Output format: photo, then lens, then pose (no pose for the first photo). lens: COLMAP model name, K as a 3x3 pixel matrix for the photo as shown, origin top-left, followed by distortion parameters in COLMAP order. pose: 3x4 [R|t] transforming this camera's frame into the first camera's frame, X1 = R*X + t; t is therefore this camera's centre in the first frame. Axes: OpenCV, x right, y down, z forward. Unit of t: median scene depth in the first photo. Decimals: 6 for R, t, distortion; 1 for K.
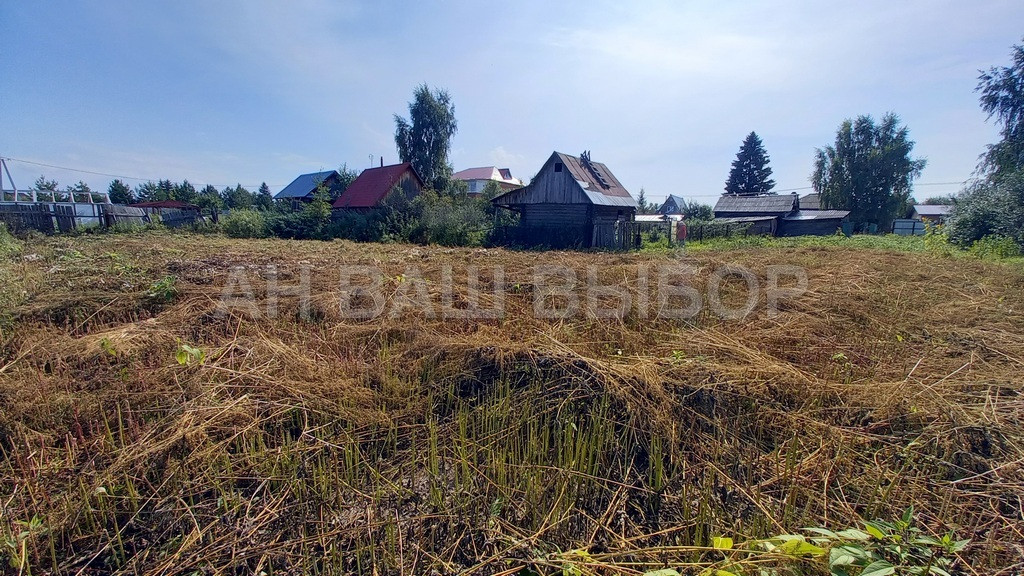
lens RADIAL K [[389.7, 0, 519.2], [0, 389.7, 290.9], [0, 0, 1]] dist [0.000764, -0.007326]
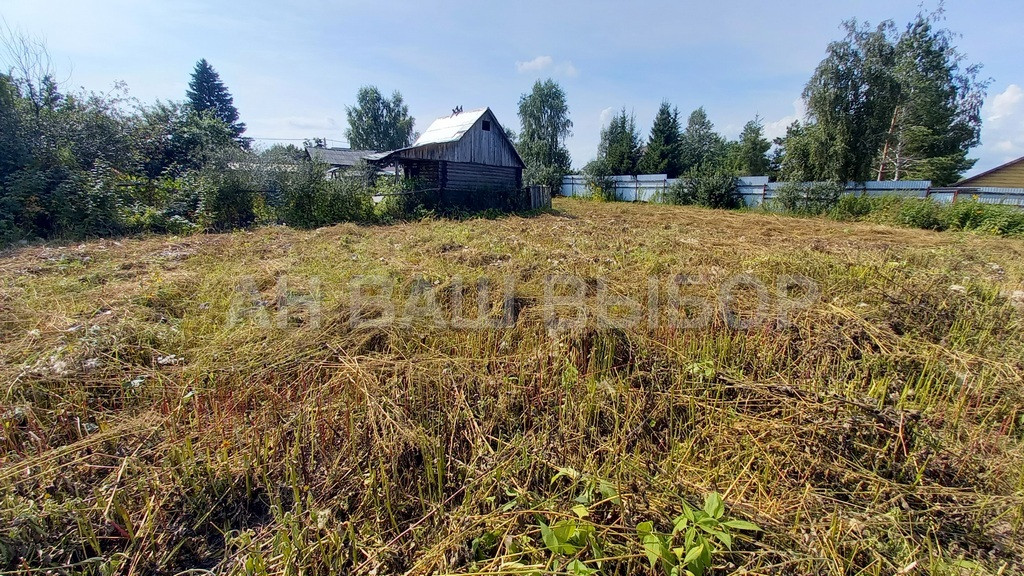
lens RADIAL K [[389.7, 0, 519.2], [0, 389.7, 290.9], [0, 0, 1]] dist [0.000764, -0.007326]
pose [[0.227483, -0.256830, 0.939303, -0.422211], [0.126868, 0.964188, 0.232909, -0.071236], [-0.965482, 0.066184, 0.251920, 0.358634]]
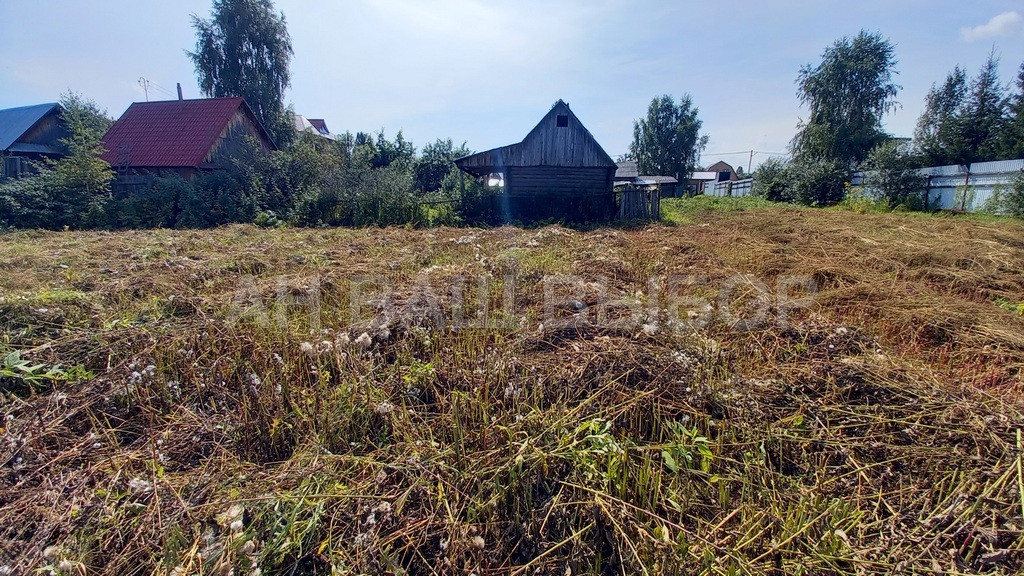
lens RADIAL K [[389.7, 0, 519.2], [0, 389.7, 290.9], [0, 0, 1]] dist [0.000764, -0.007326]
pose [[0.871000, -0.132439, 0.473095, -0.199538], [0.089467, 0.989636, 0.112325, -0.034609], [-0.483067, -0.055508, 0.873822, 0.163215]]
